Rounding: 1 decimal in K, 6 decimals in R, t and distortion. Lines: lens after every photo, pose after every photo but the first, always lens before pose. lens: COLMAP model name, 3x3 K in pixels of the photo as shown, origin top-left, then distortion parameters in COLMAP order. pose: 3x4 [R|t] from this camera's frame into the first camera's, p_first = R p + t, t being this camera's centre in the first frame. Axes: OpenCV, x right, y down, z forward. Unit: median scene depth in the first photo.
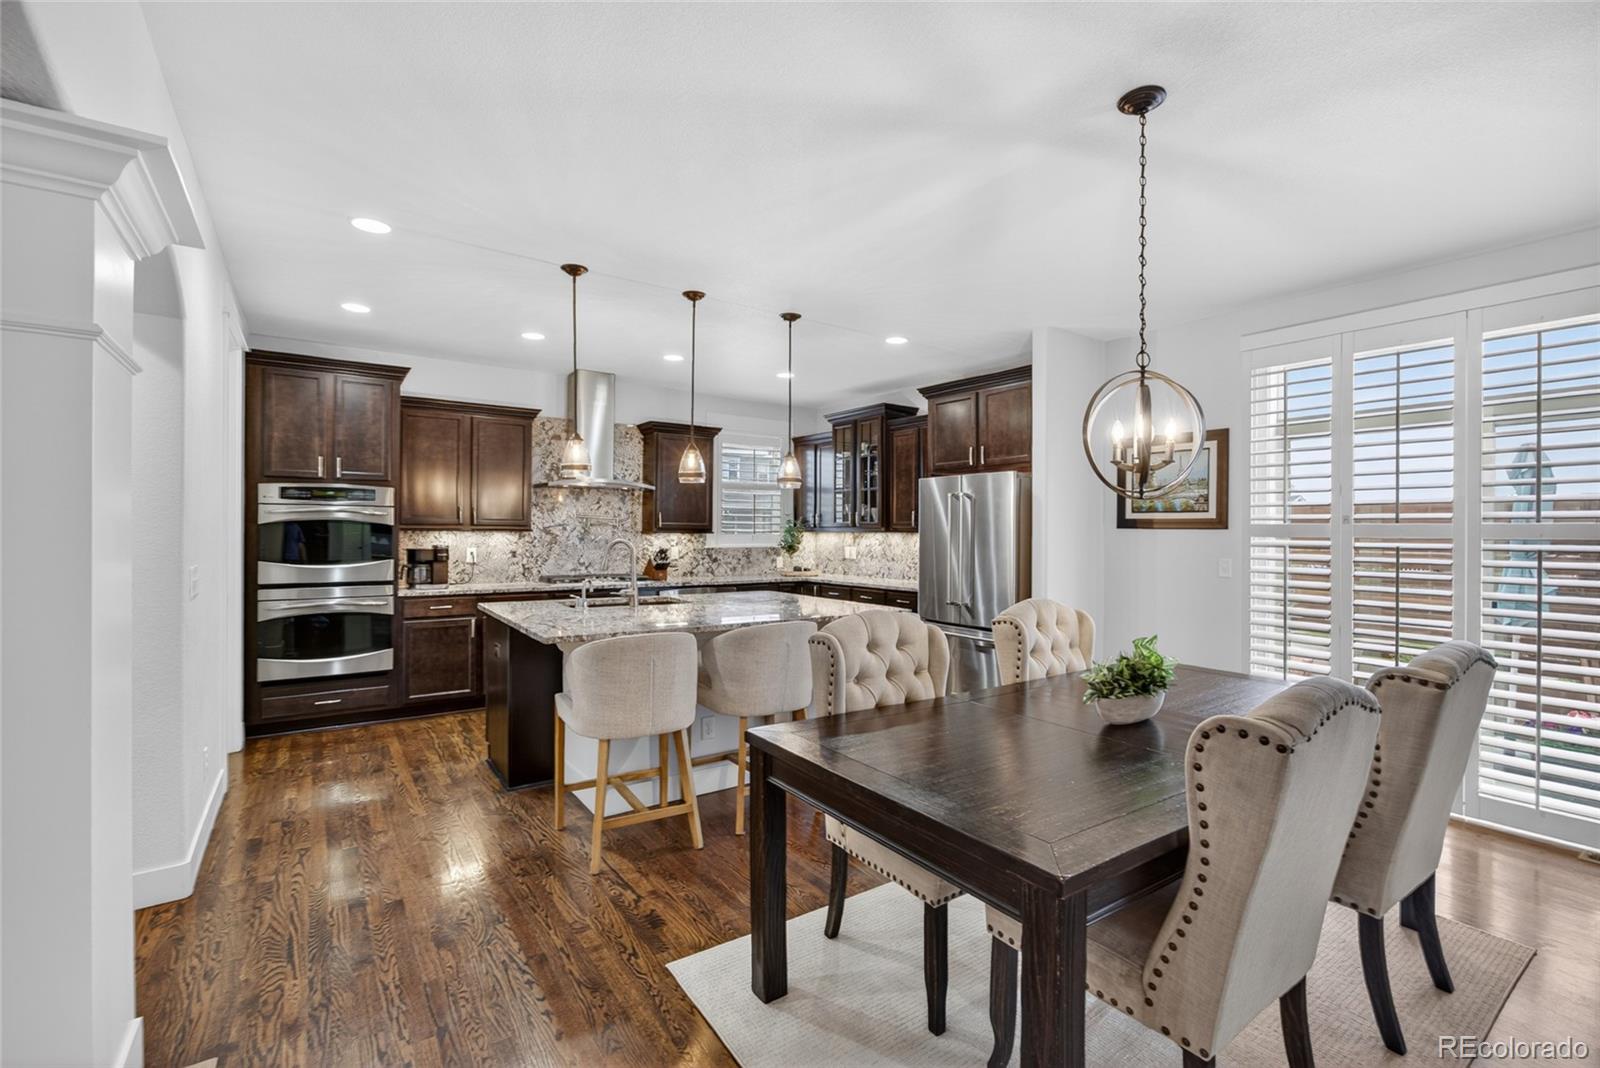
lens RADIAL K [[692.9, 0, 786.3], [0, 692.9, 533.3], [0, 0, 1]] dist [-0.002176, 0.000373]
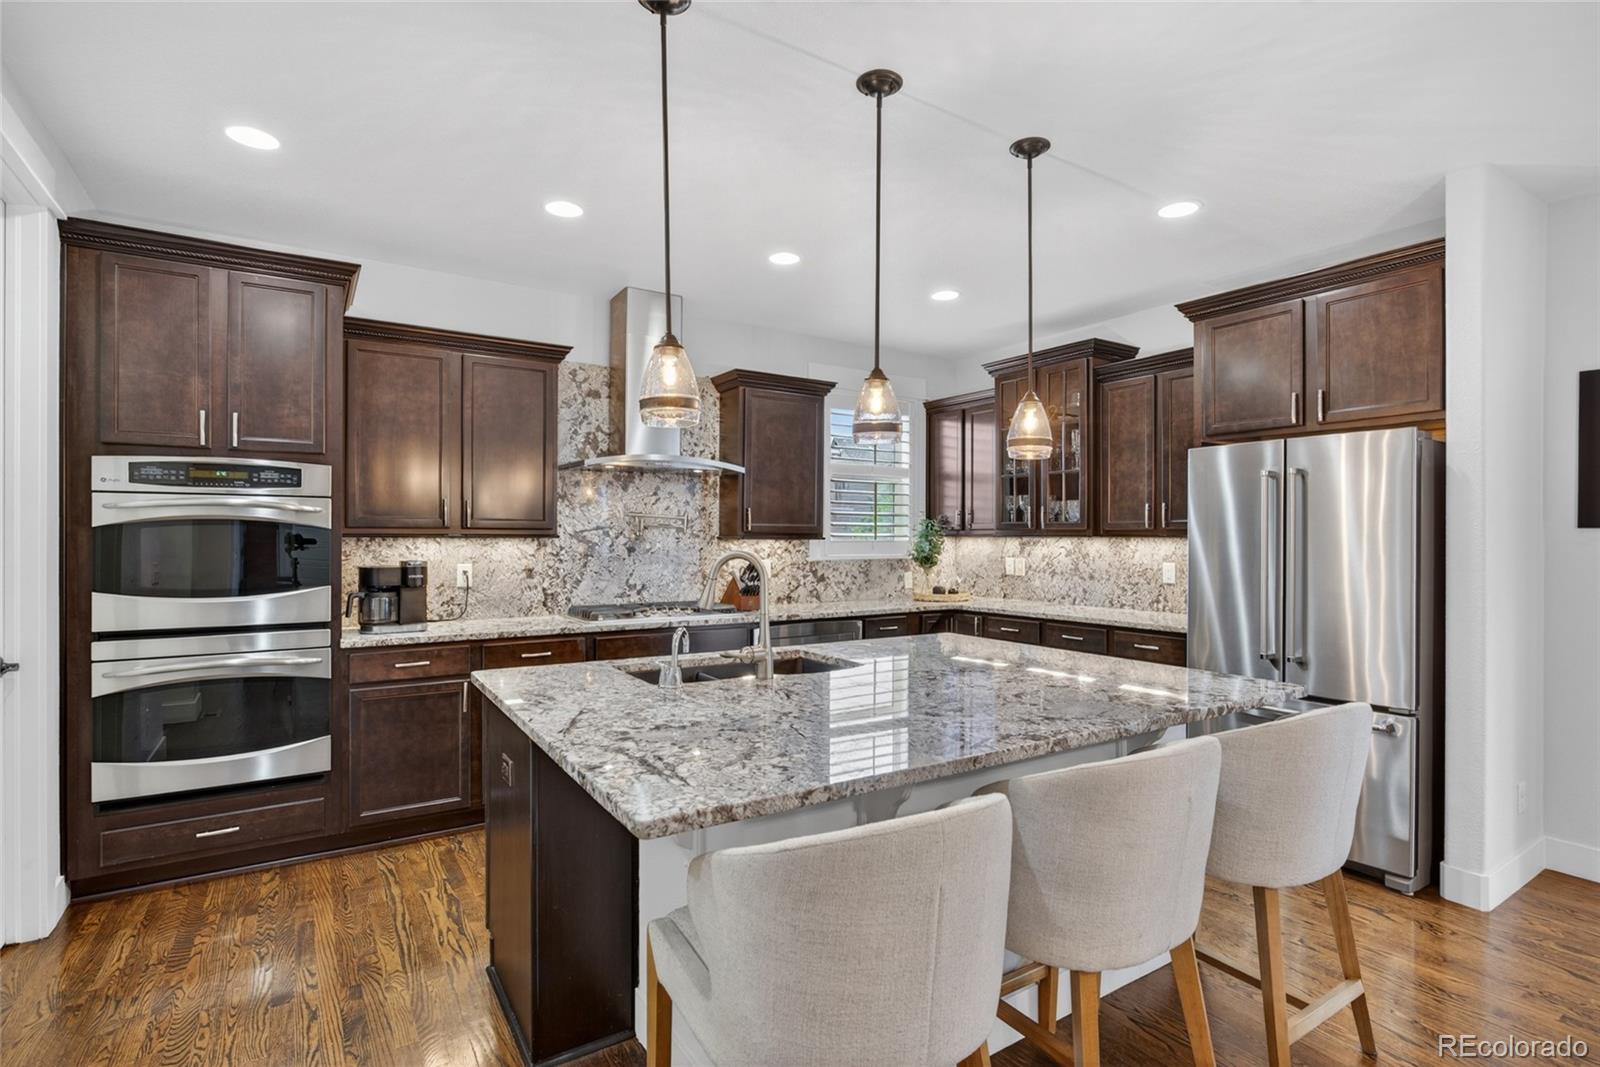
lens RADIAL K [[774.4, 0, 814.3], [0, 774.4, 536.4], [0, 0, 1]] dist [-0.004615, -0.002629]
pose [[0.999927, -0.004830, -0.011090, -0.132951], [0.004794, 0.999983, -0.003260, -0.000650], [0.011106, 0.003206, 0.999933, 0.312472]]
